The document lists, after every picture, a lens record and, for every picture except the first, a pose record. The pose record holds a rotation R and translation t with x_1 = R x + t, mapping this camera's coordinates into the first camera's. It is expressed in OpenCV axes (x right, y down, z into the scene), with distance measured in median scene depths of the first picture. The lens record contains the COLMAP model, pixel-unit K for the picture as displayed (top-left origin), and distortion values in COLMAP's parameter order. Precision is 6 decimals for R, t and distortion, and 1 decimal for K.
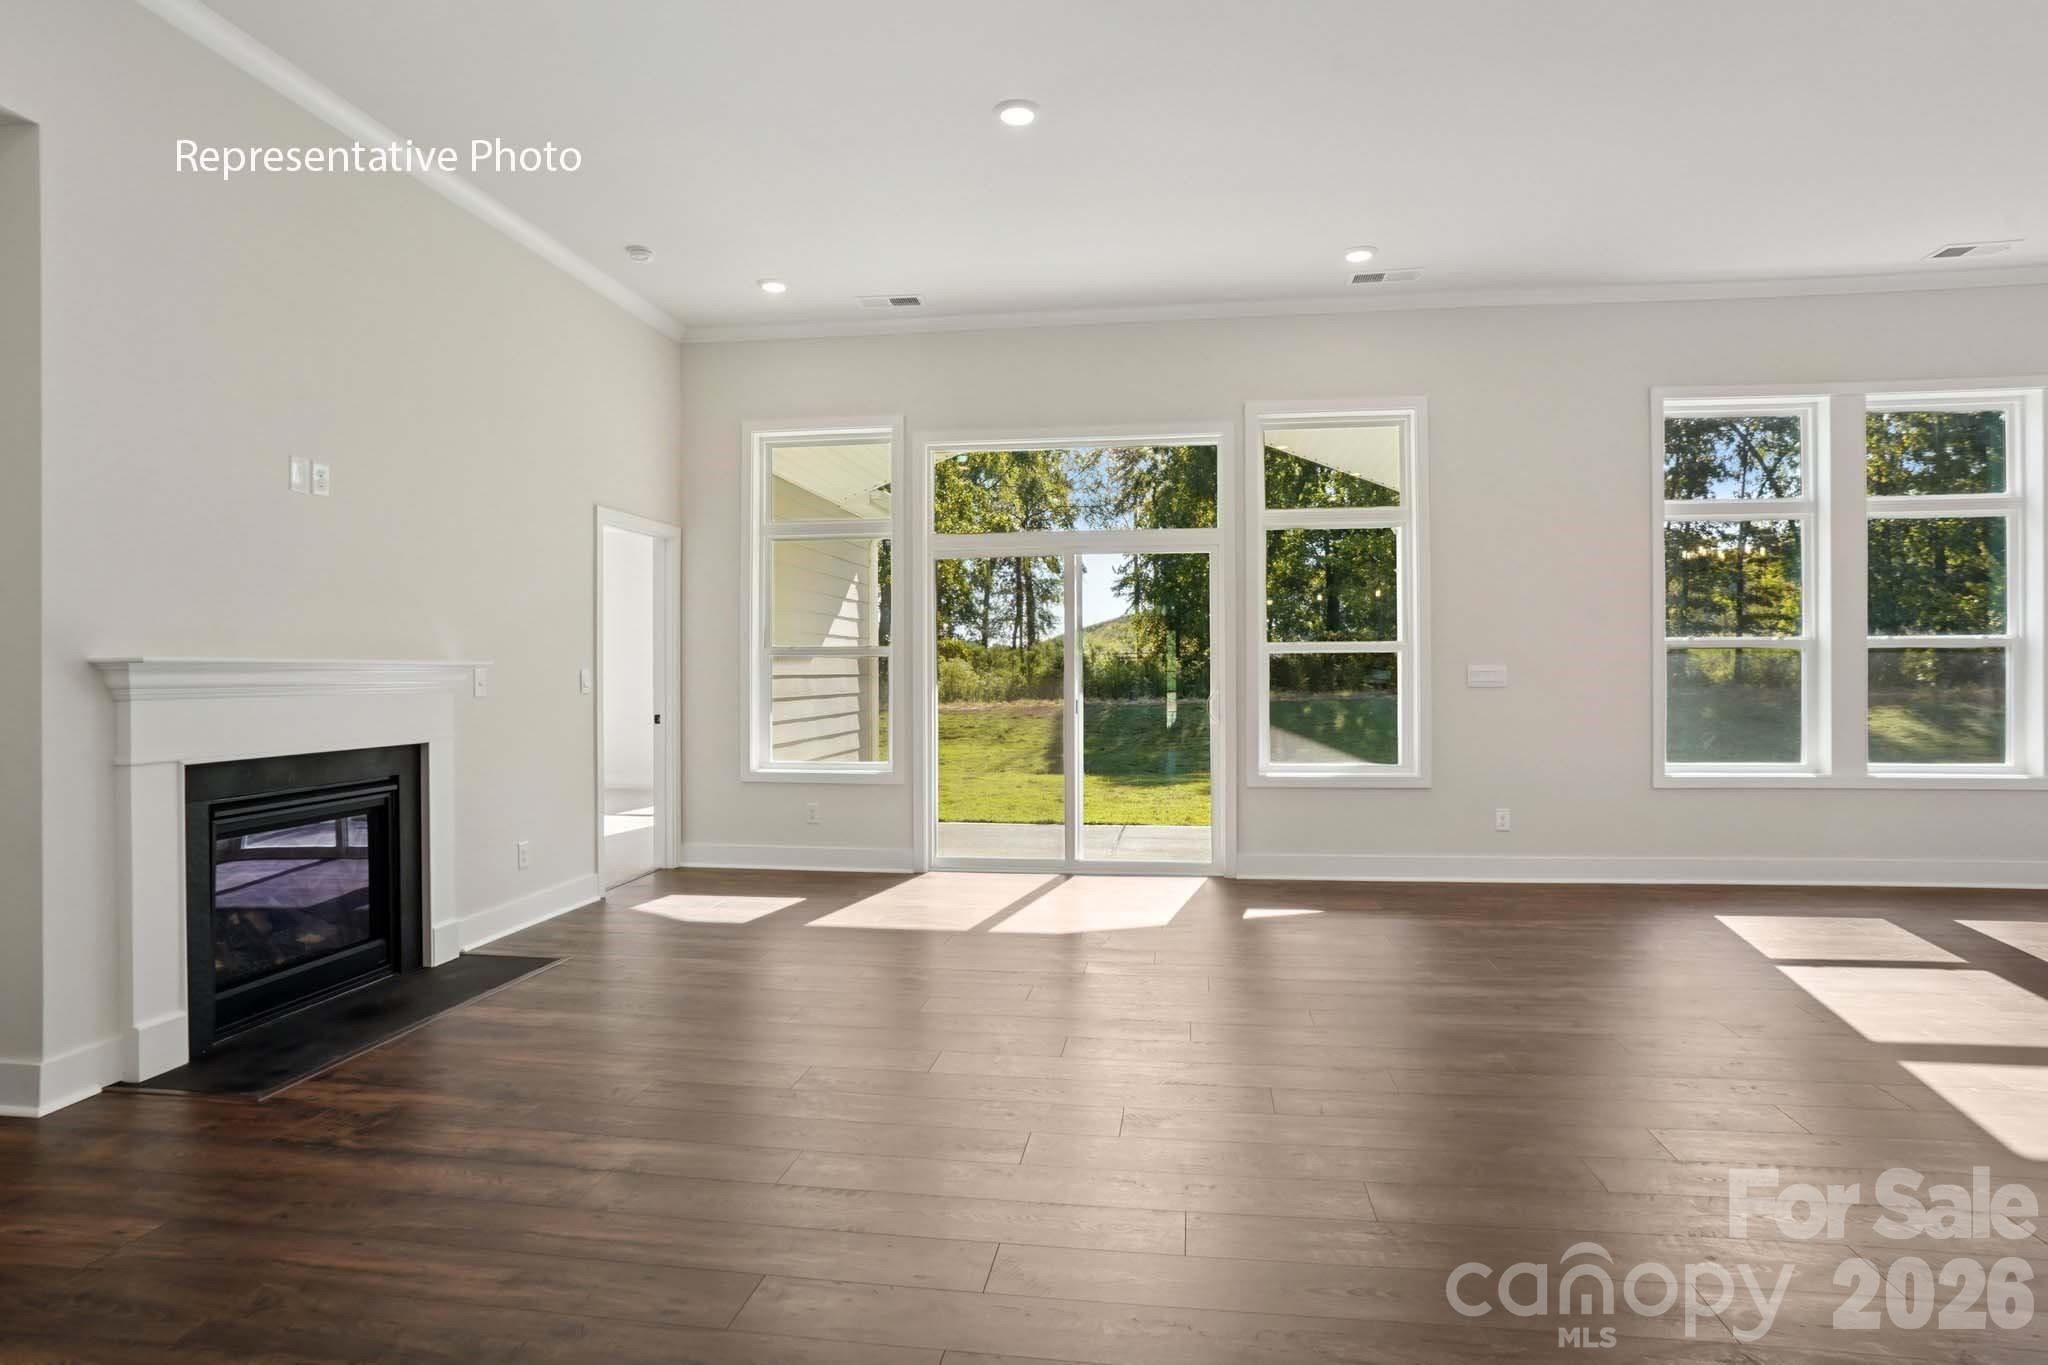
lens RADIAL K [[1082.7, 0, 1044.6], [0, 1082.7, 665.4], [0, 0, 1]] dist [-0.048383, 0.031464]
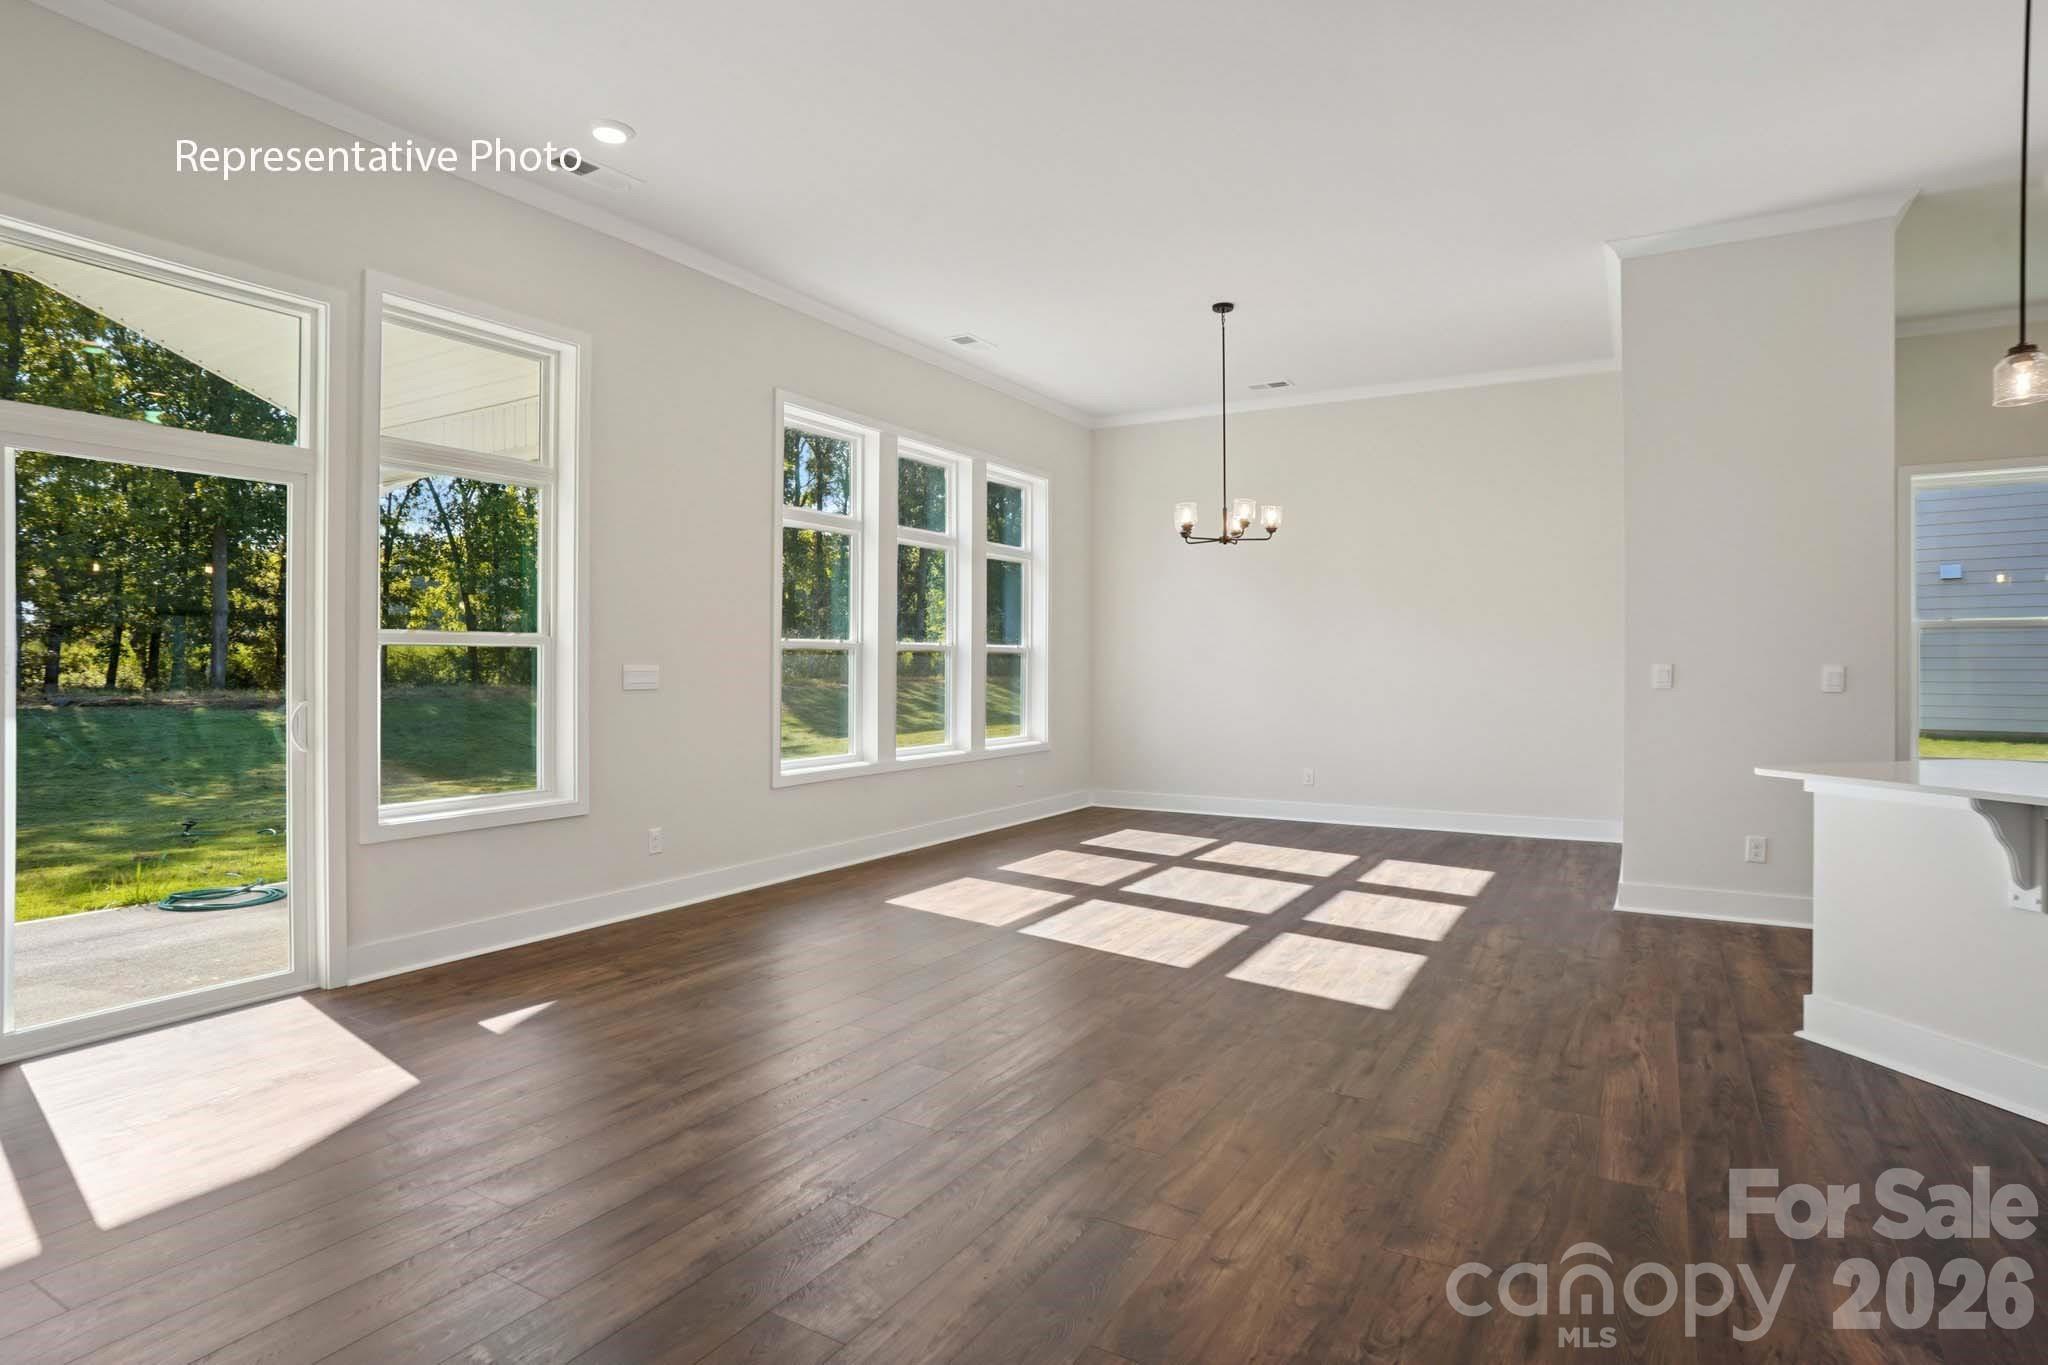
lens RADIAL K [[1082.7, 0, 1013.7], [0, 1082.7, 661.8], [0, 0, 1]] dist [-0.048383, 0.031464]
pose [[0.407453, 0.005559, 0.913209, -0.251376], [-0.005982, 0.999976, -0.003418, -0.000957], [-0.913207, -0.004070, 0.407476, 0.362258]]
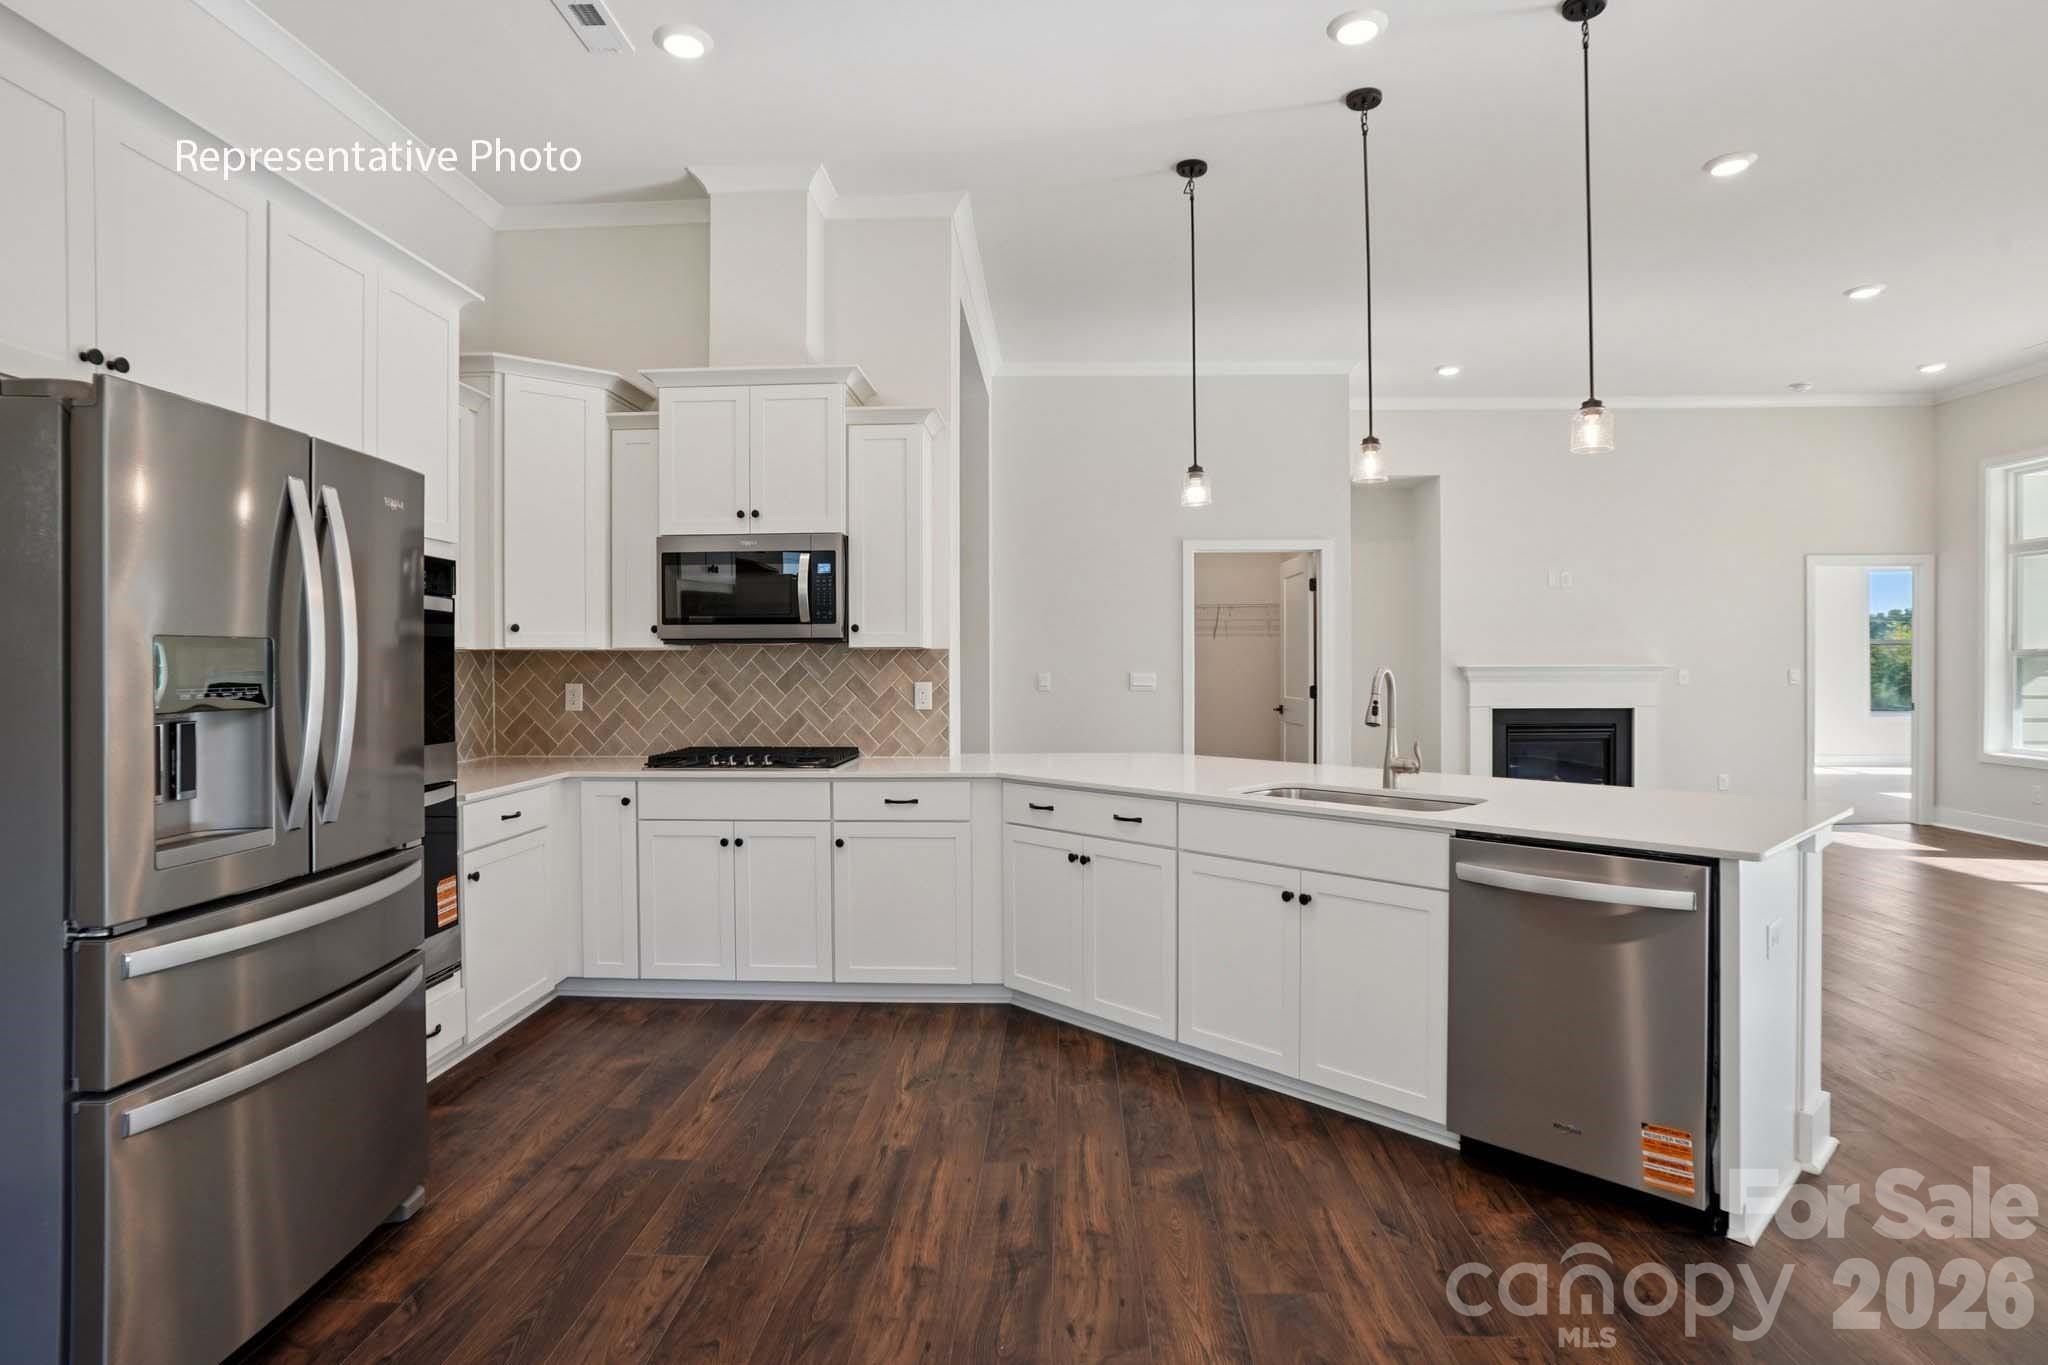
lens RADIAL K [[1082.7, 0, 1054.4], [0, 1082.7, 670.6], [0, 0, 1]] dist [-0.048383, 0.031464]
pose [[0.129129, 0.008952, -0.991587, 0.805355], [0.008739, 0.999910, 0.010165, -0.015711], [0.991589, -0.009978, 0.129039, -0.179800]]
